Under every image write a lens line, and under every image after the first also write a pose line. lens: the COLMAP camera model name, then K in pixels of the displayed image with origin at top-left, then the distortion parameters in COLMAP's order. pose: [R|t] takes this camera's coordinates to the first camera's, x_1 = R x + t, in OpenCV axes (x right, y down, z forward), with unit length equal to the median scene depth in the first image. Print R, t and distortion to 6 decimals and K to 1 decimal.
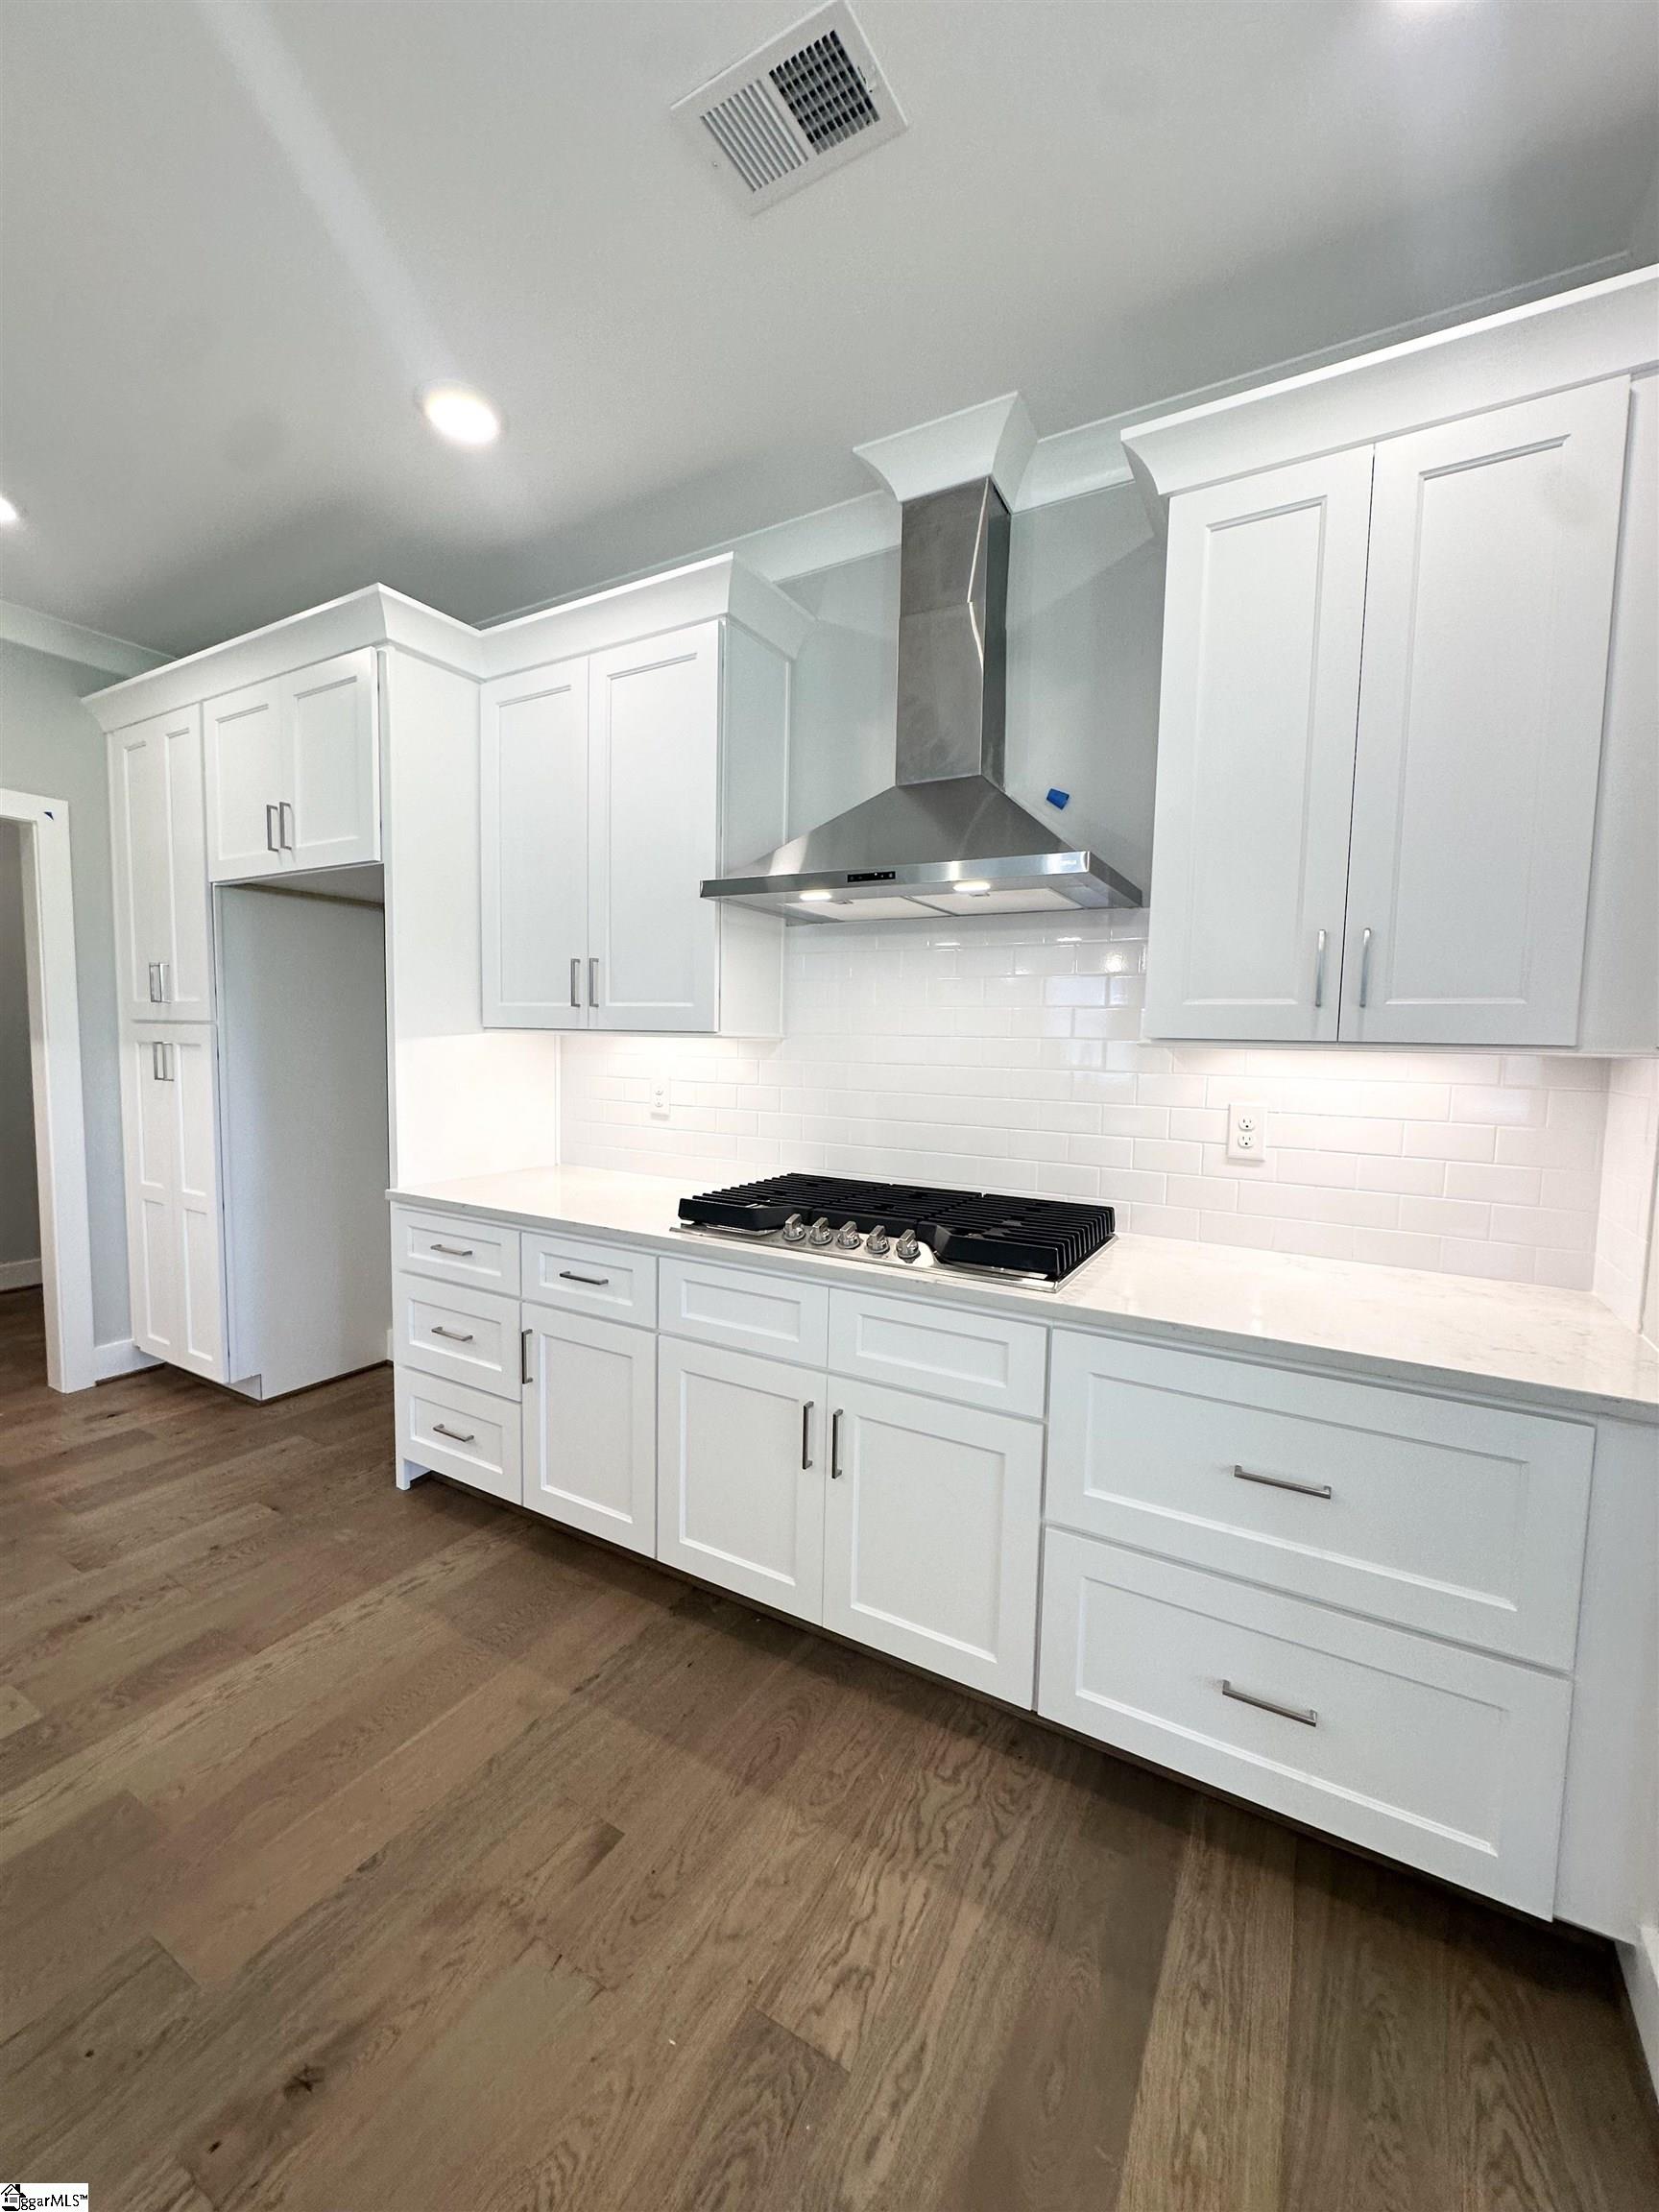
lens RADIAL K [[881.4, 0, 831.5], [0, 881.4, 1106.4], [0, 0, 1]] dist [-0.000261, -0.000048]
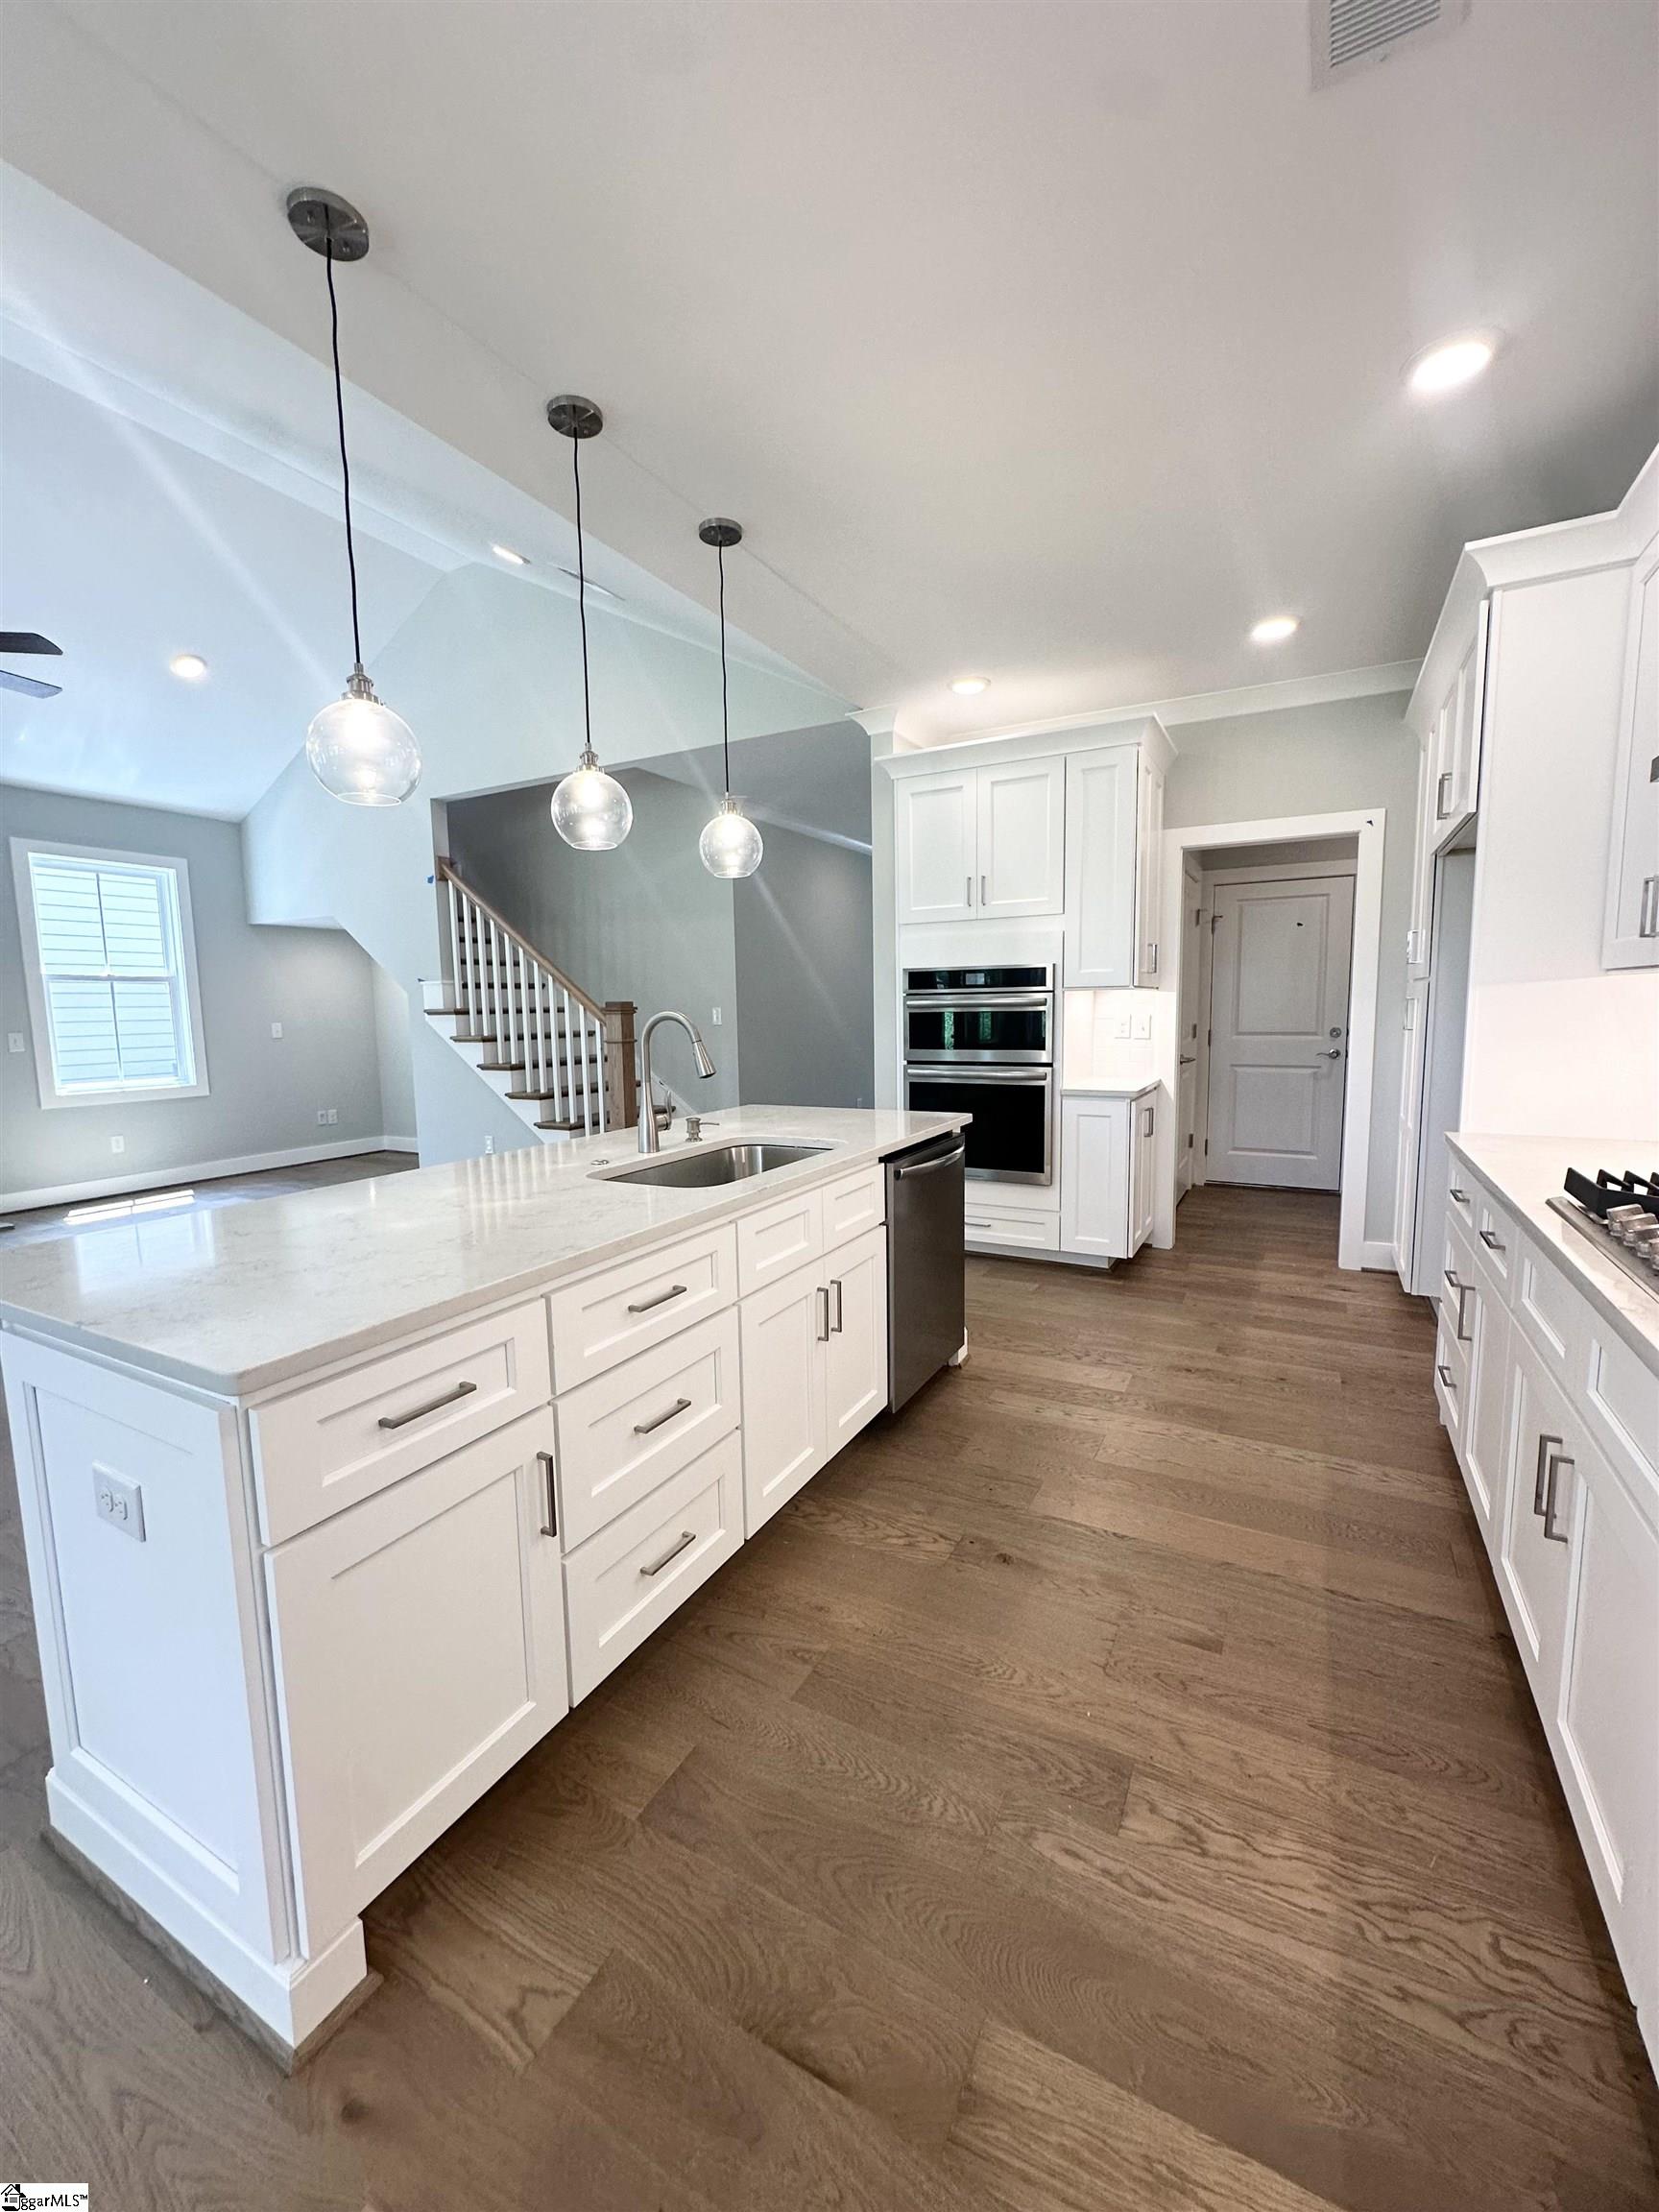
lens RADIAL K [[881.4, 0, 831.5], [0, 881.4, 1106.4], [0, 0, 1]] dist [-0.000261, -0.000048]
pose [[0.028317, 0.095855, -0.994992, 0.649123], [-0.060275, 0.993744, 0.094019, 0.012915], [0.997780, 0.057311, 0.033918, 0.302152]]
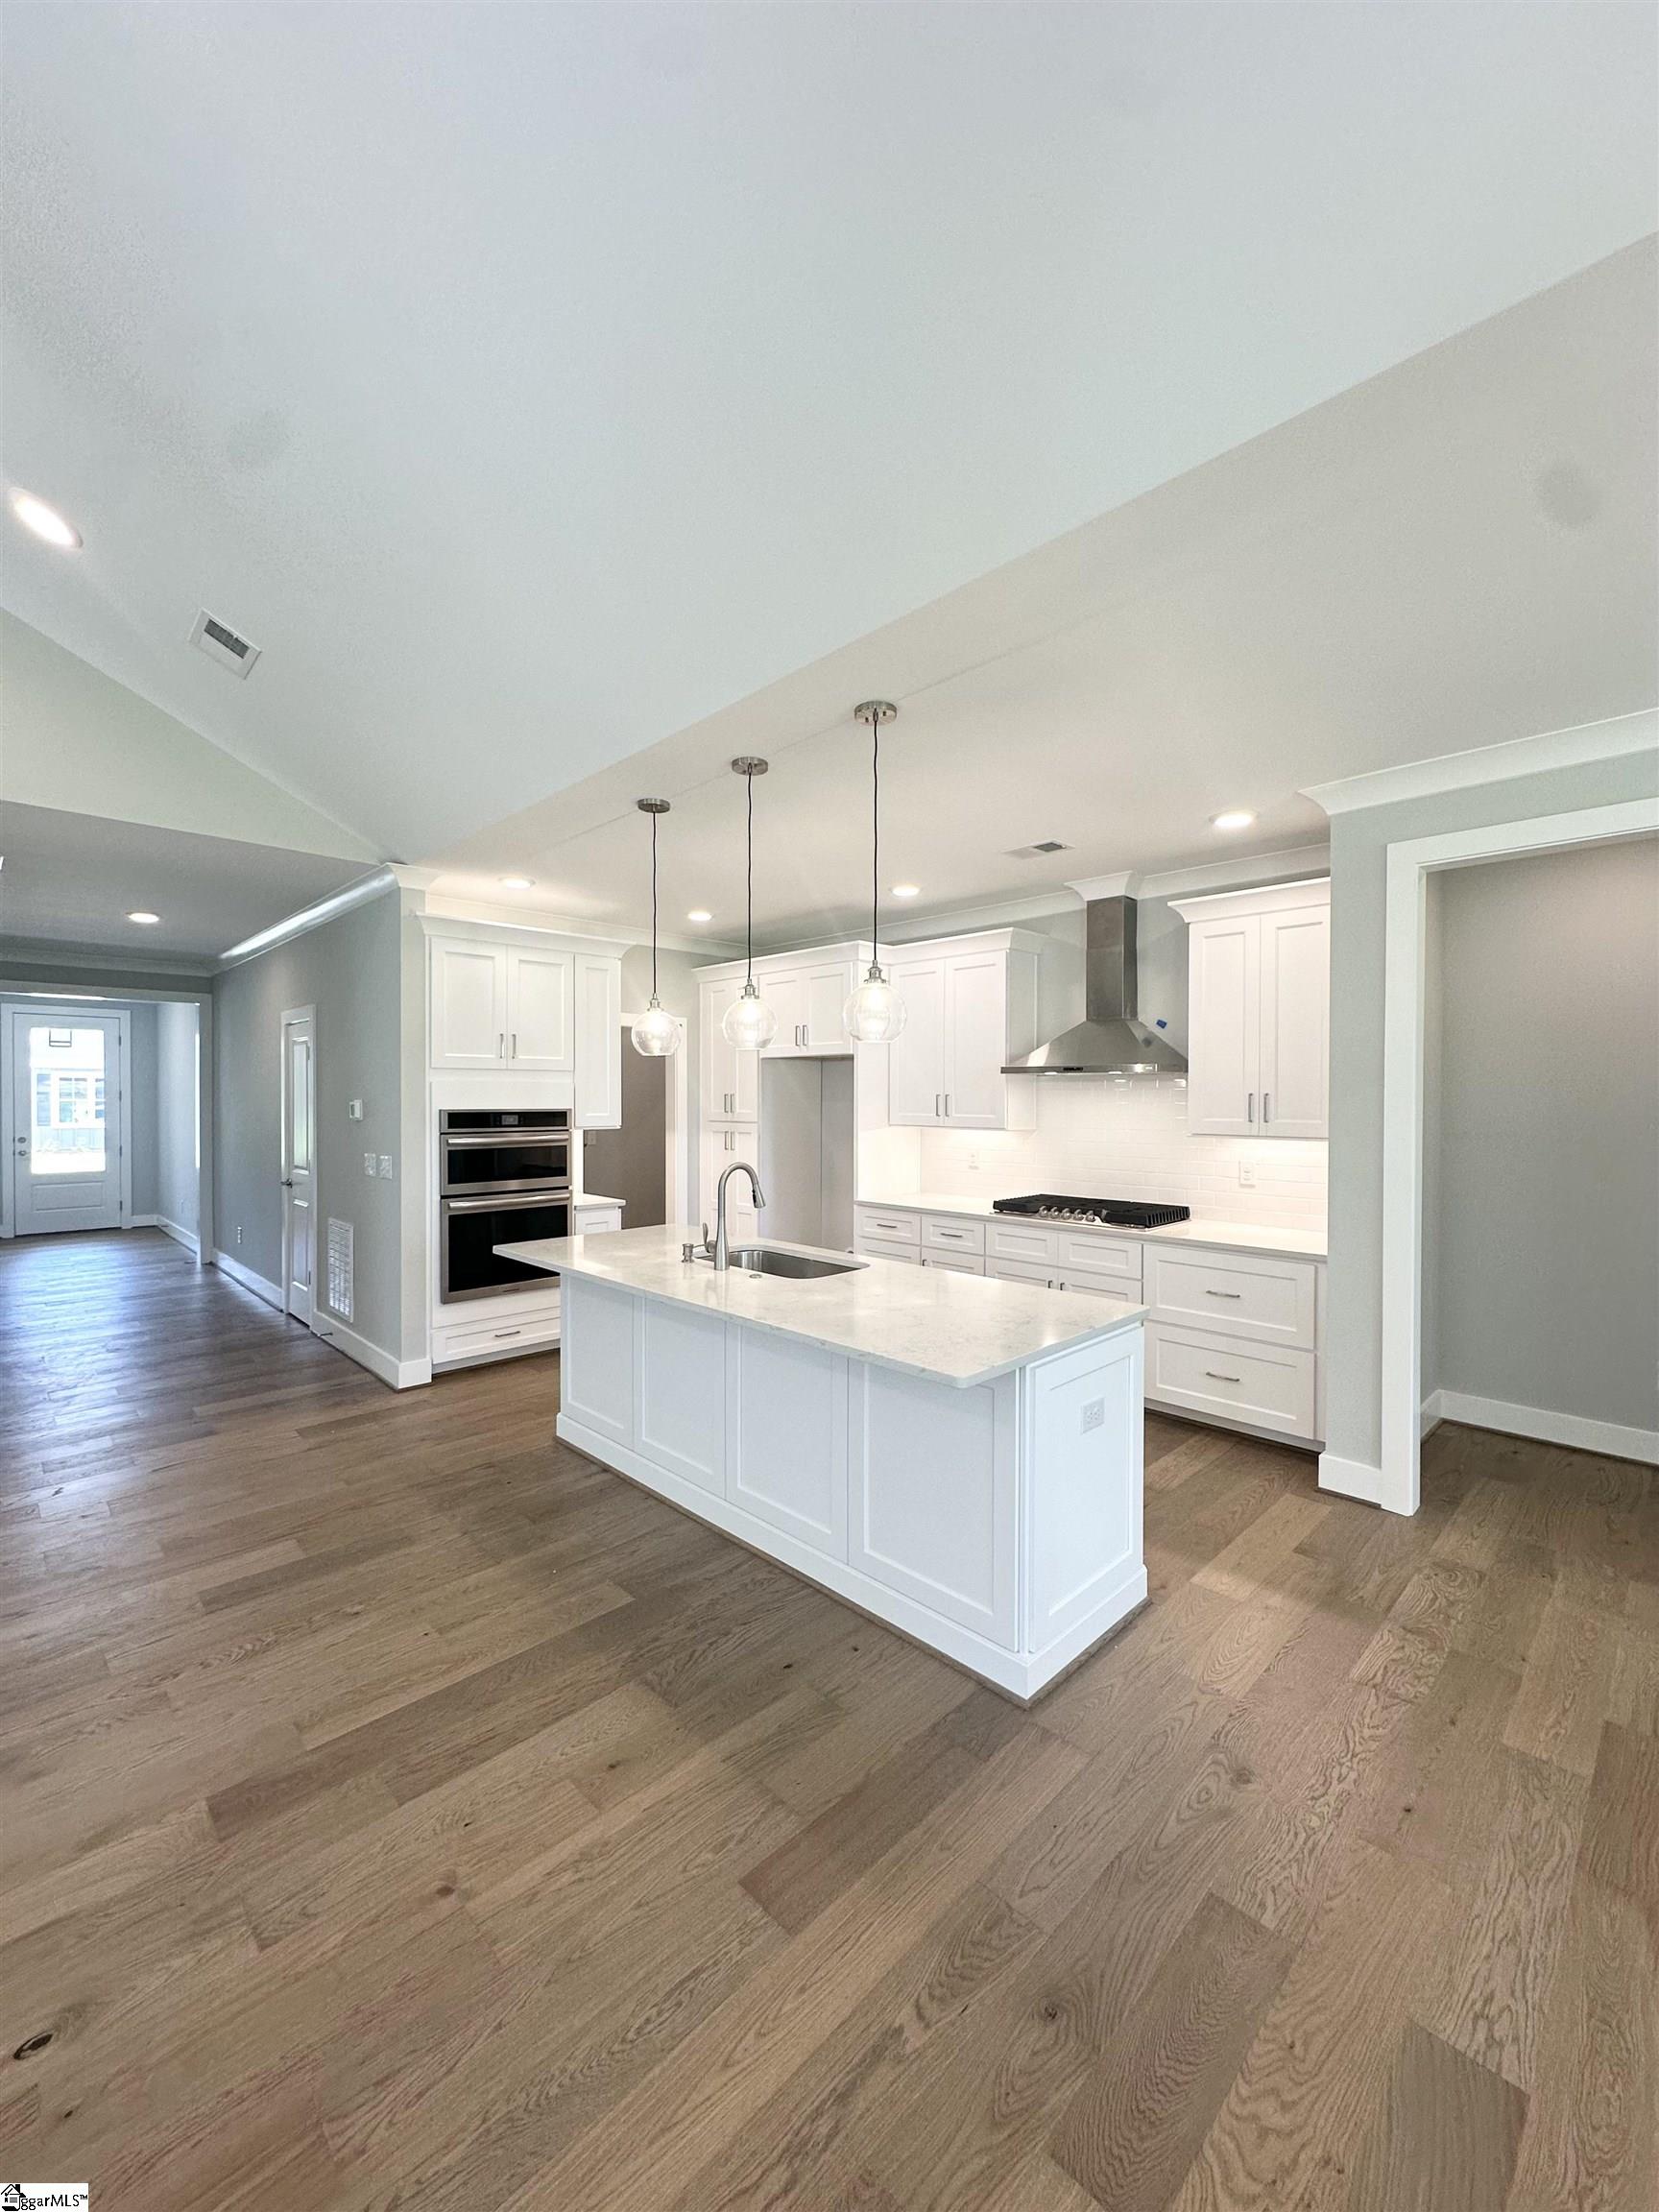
lens RADIAL K [[881.4, 0, 831.5], [0, 881.4, 1106.4], [0, 0, 1]] dist [-0.000261, -0.000048]
pose [[0.964384, -0.015479, -0.264053, 0.039228], [-0.002818, 0.997628, -0.068775, 0.016837], [0.264491, 0.067070, 0.962053, -1.459903]]
